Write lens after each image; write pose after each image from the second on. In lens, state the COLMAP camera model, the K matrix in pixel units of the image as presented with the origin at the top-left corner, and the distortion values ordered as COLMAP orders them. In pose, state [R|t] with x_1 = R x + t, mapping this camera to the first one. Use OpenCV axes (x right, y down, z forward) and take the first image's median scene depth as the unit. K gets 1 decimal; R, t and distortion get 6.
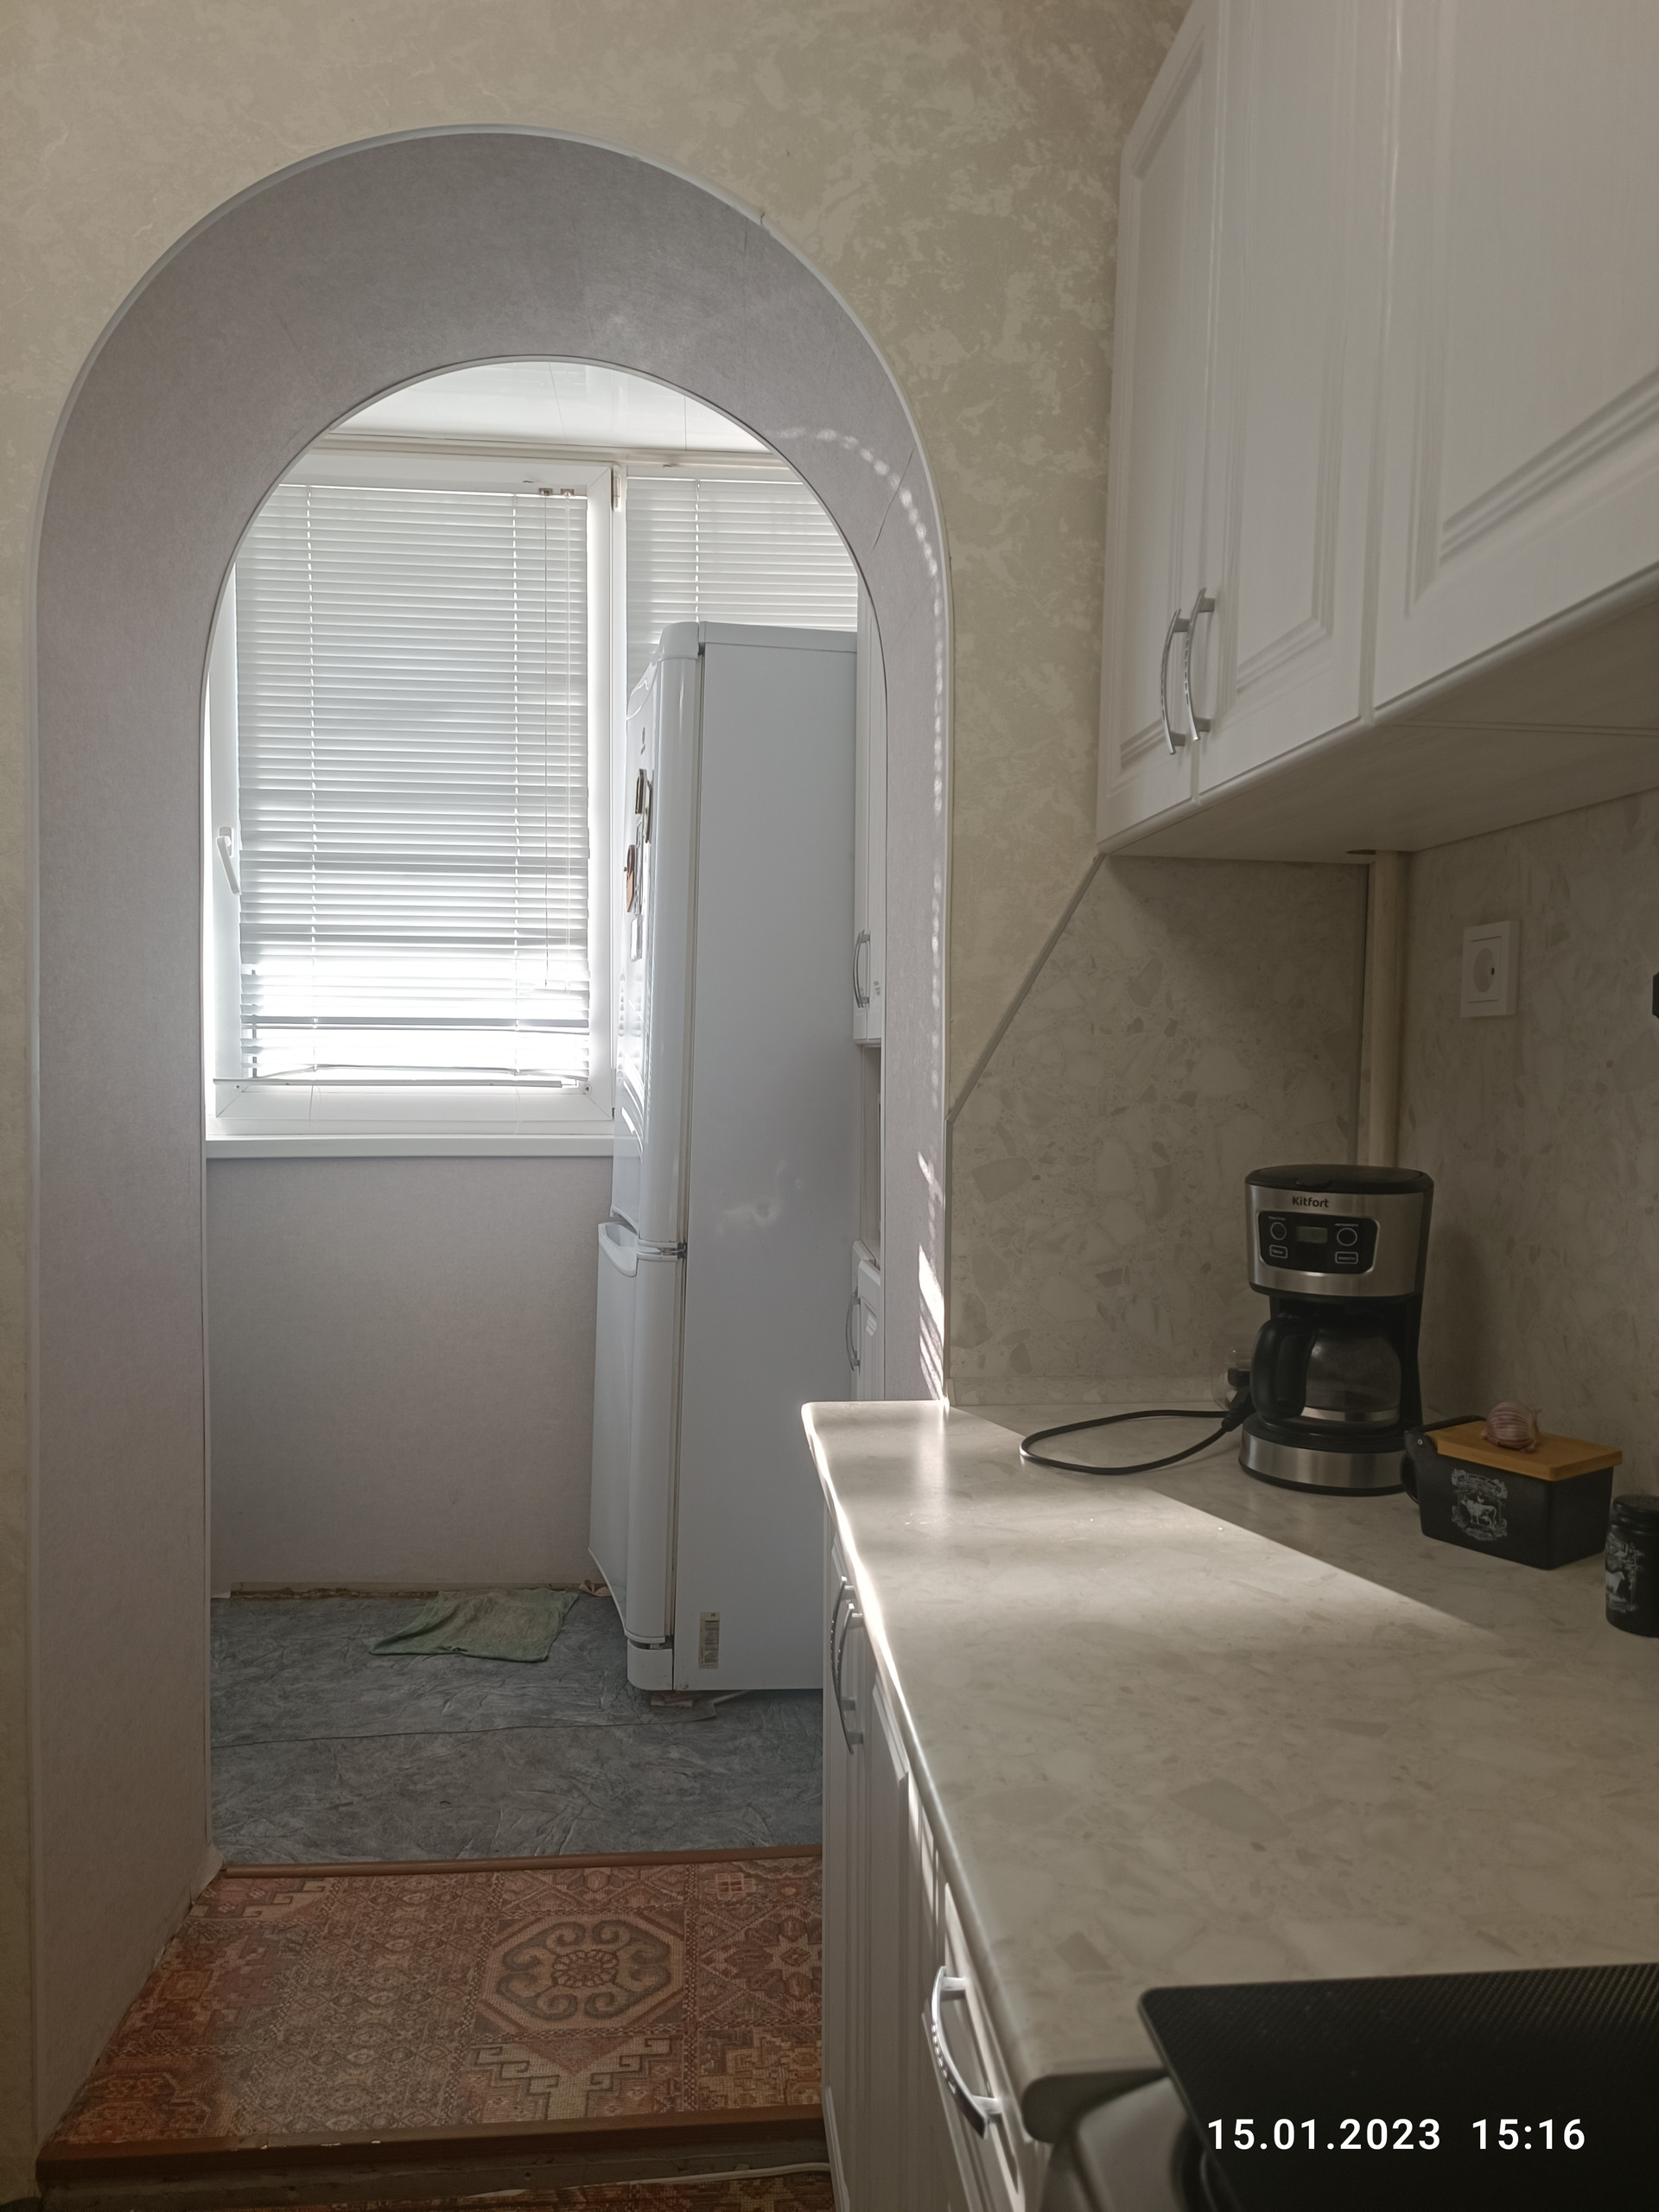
lens RADIAL K [[1597.1, 0, 834.2], [0, 1597.1, 1105.4], [0, 0, 1]] dist [0.060923, -0.073336]
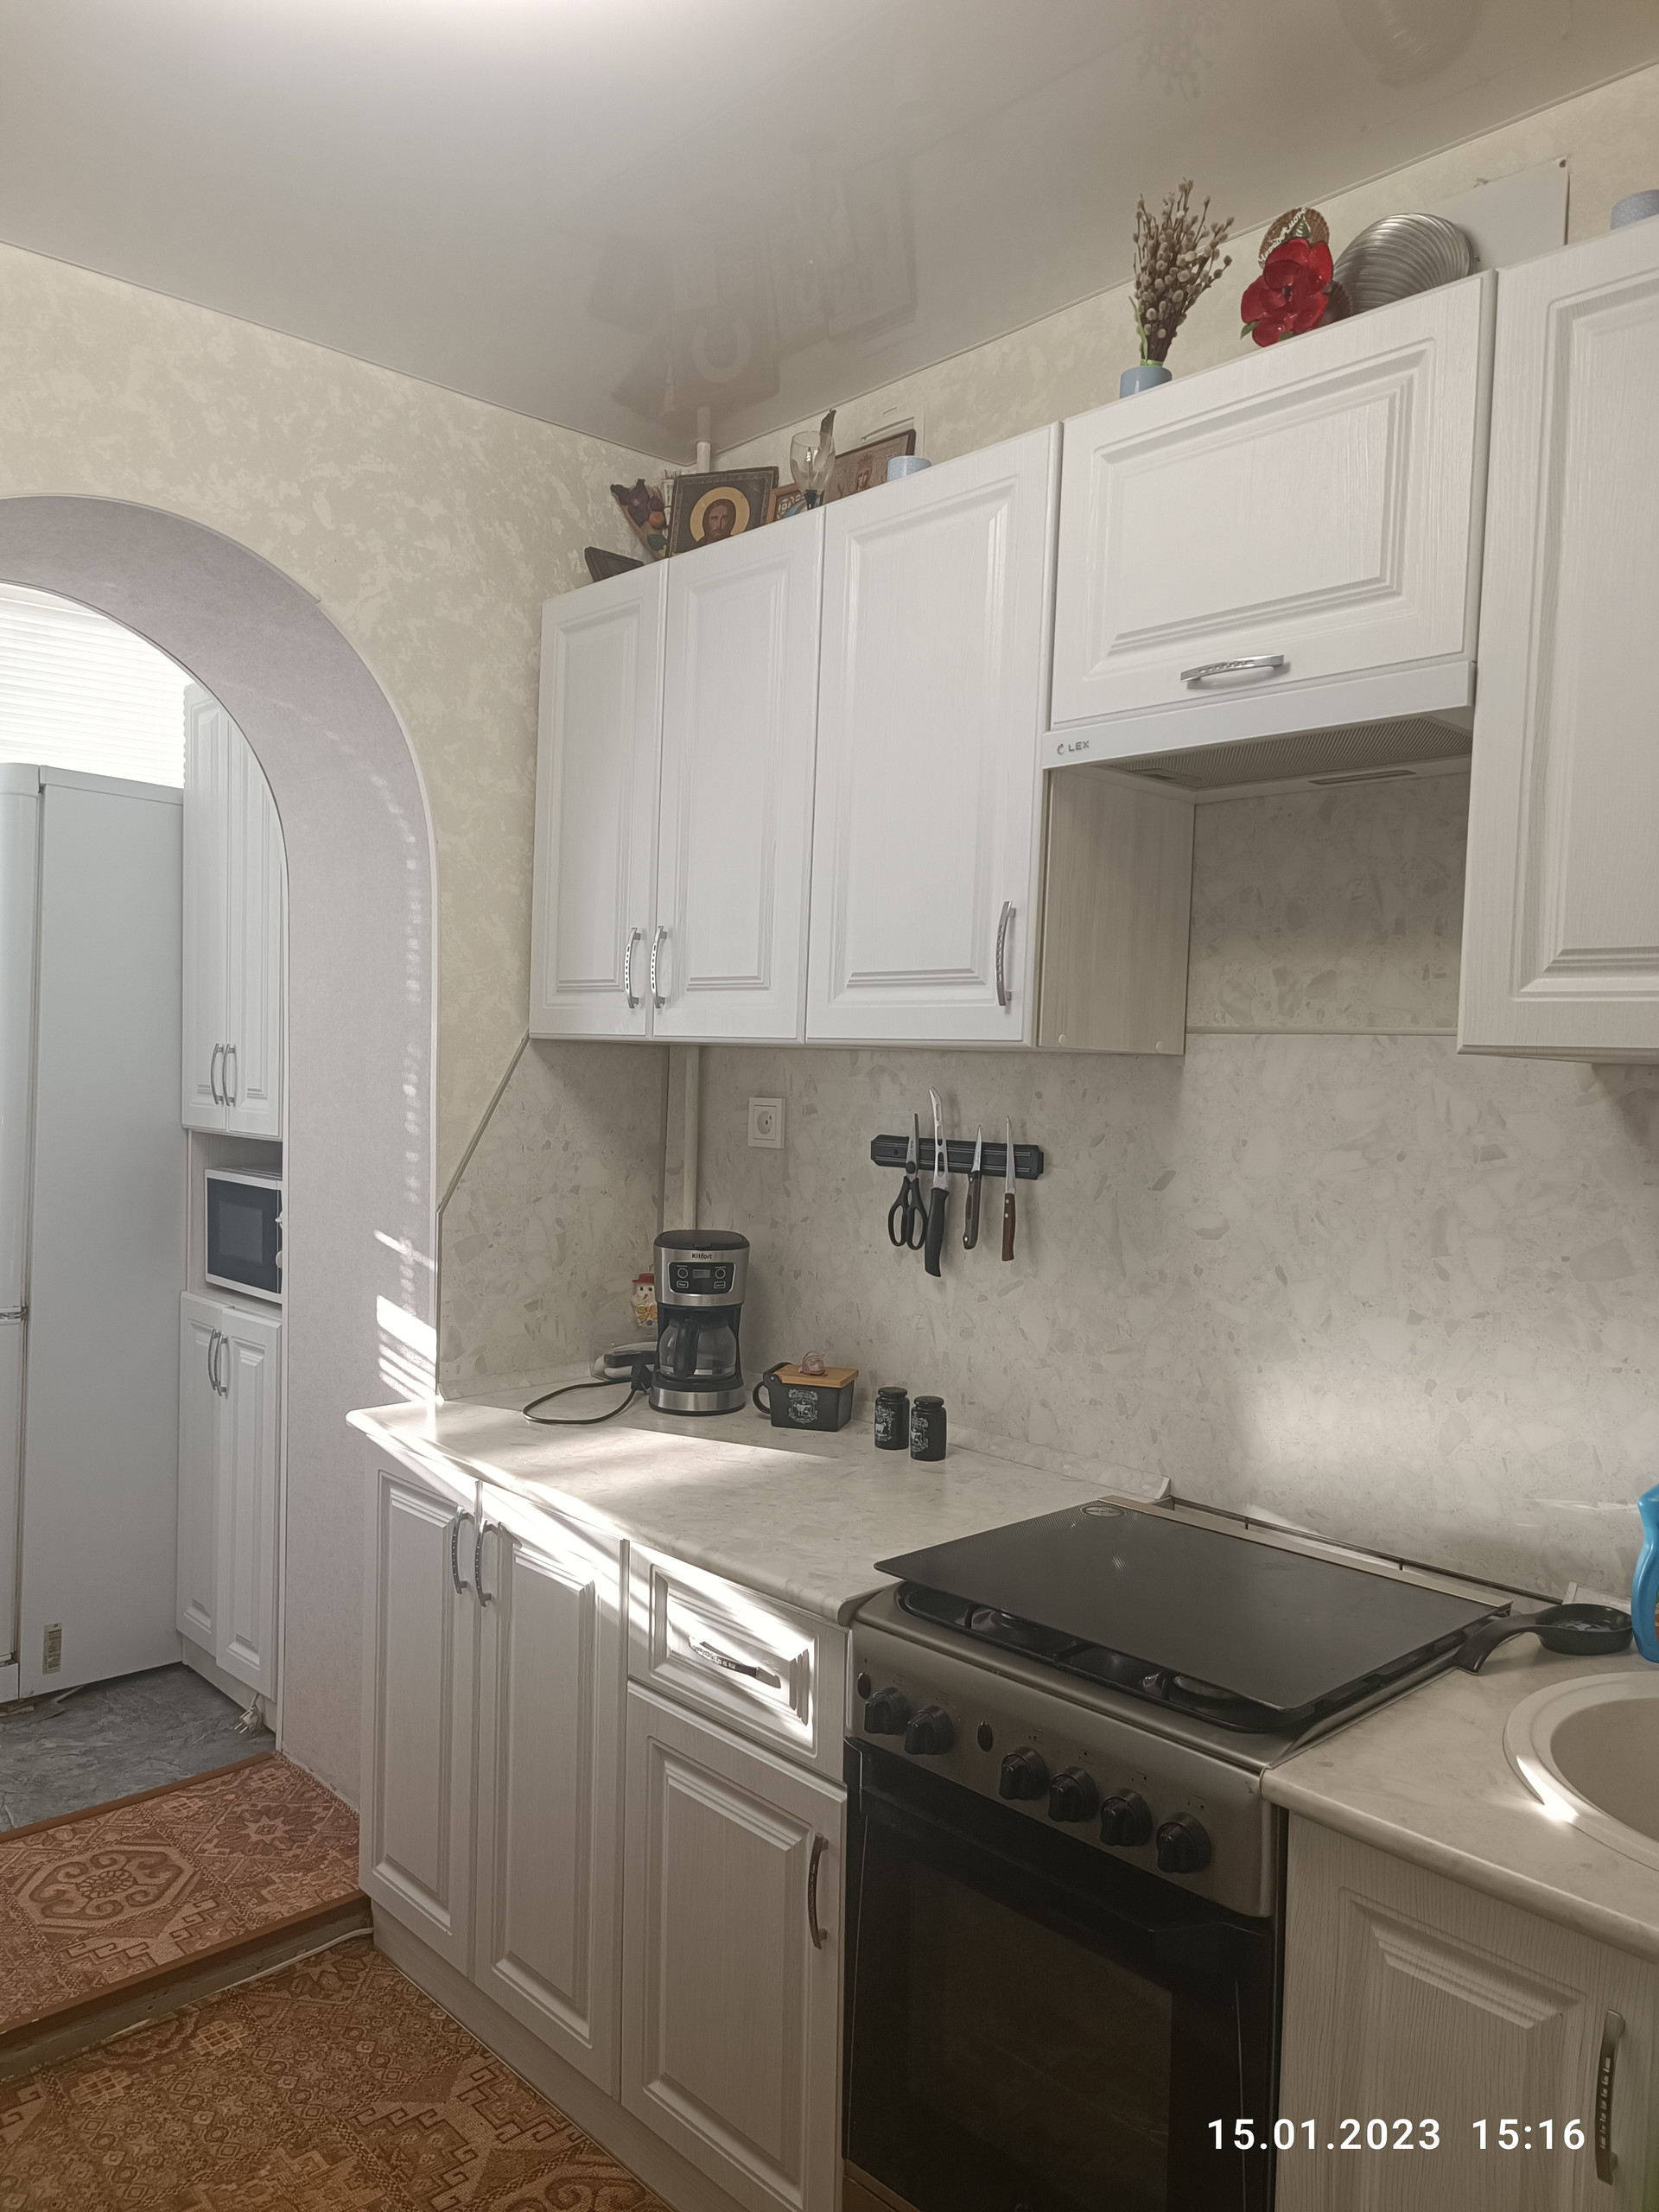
lens RADIAL K [[1597.1, 0, 834.2], [0, 1597.1, 1105.4], [0, 0, 1]] dist [0.060923, -0.073336]
pose [[0.786768, -0.013091, 0.617110, -0.555554], [0.008764, 0.999911, 0.010039, -0.101234], [-0.617186, -0.002490, 0.786813, -0.411118]]
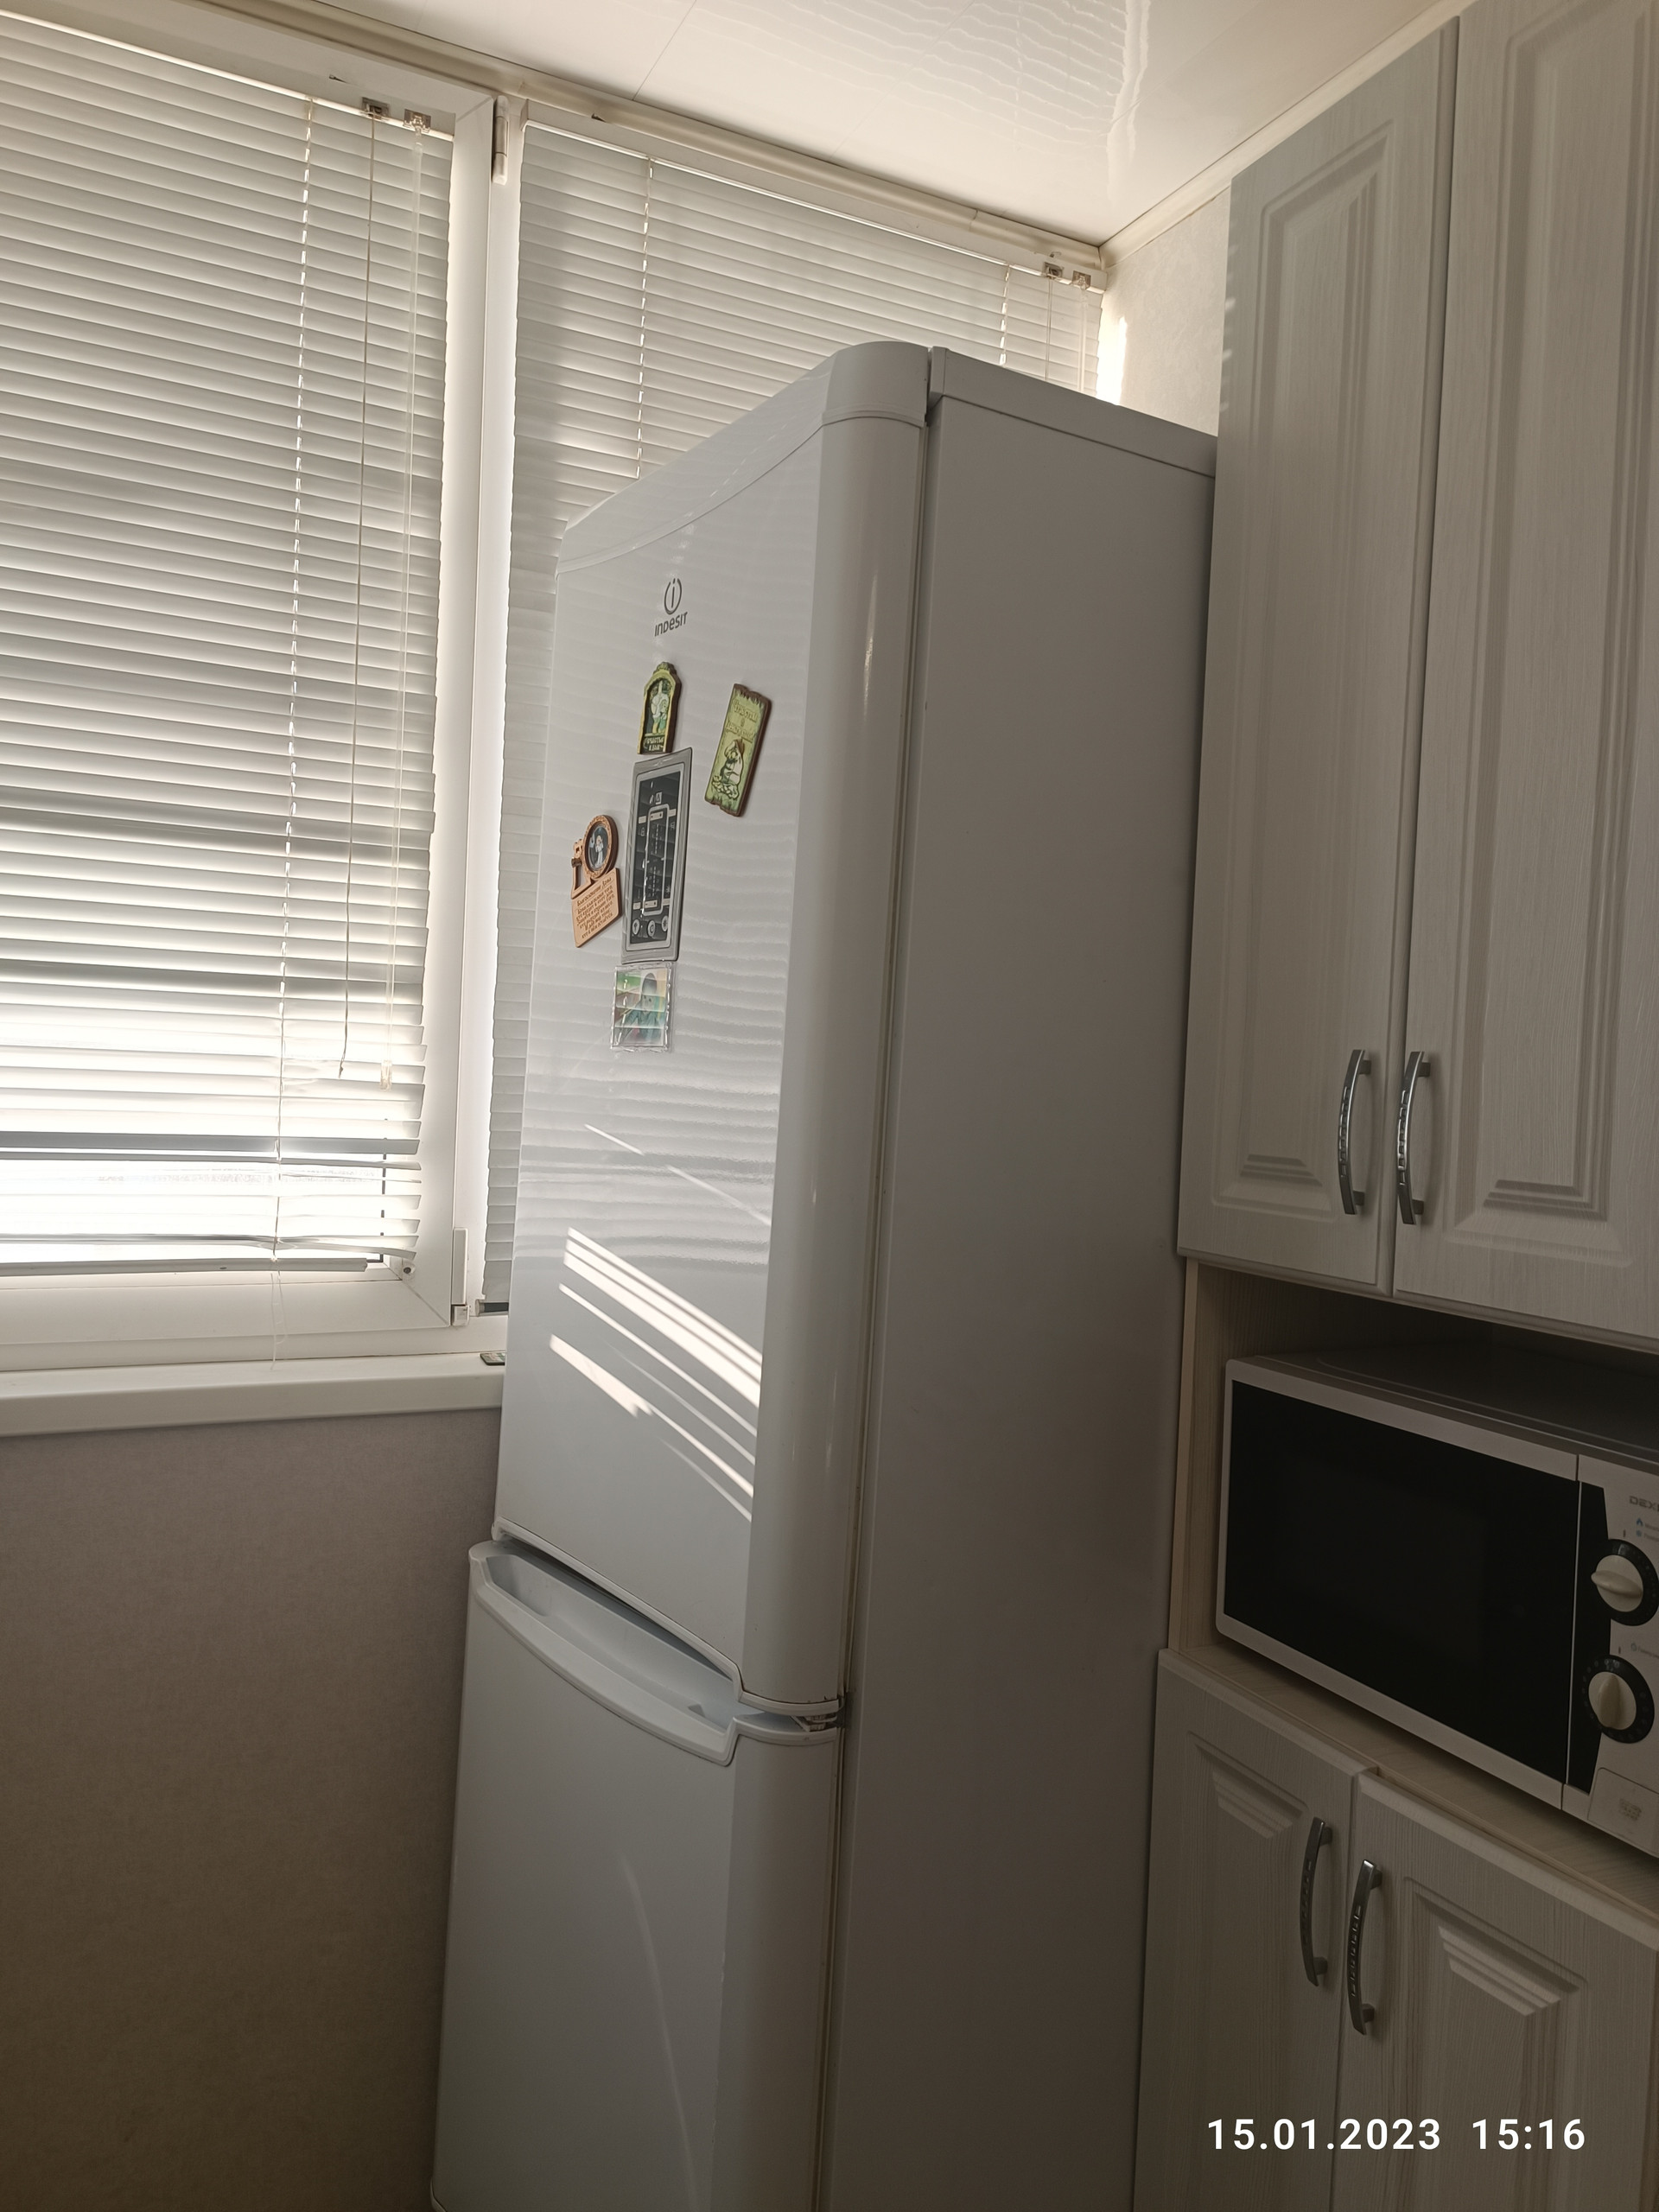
lens RADIAL K [[1597.1, 0, 834.2], [0, 1597.1, 1105.4], [0, 0, 1]] dist [0.060923, -0.073336]
pose [[0.933615, 0.023083, 0.357534, -0.424231], [-0.022243, 0.999732, -0.006462, -0.126903], [-0.357588, -0.001919, 0.933878, 0.910445]]
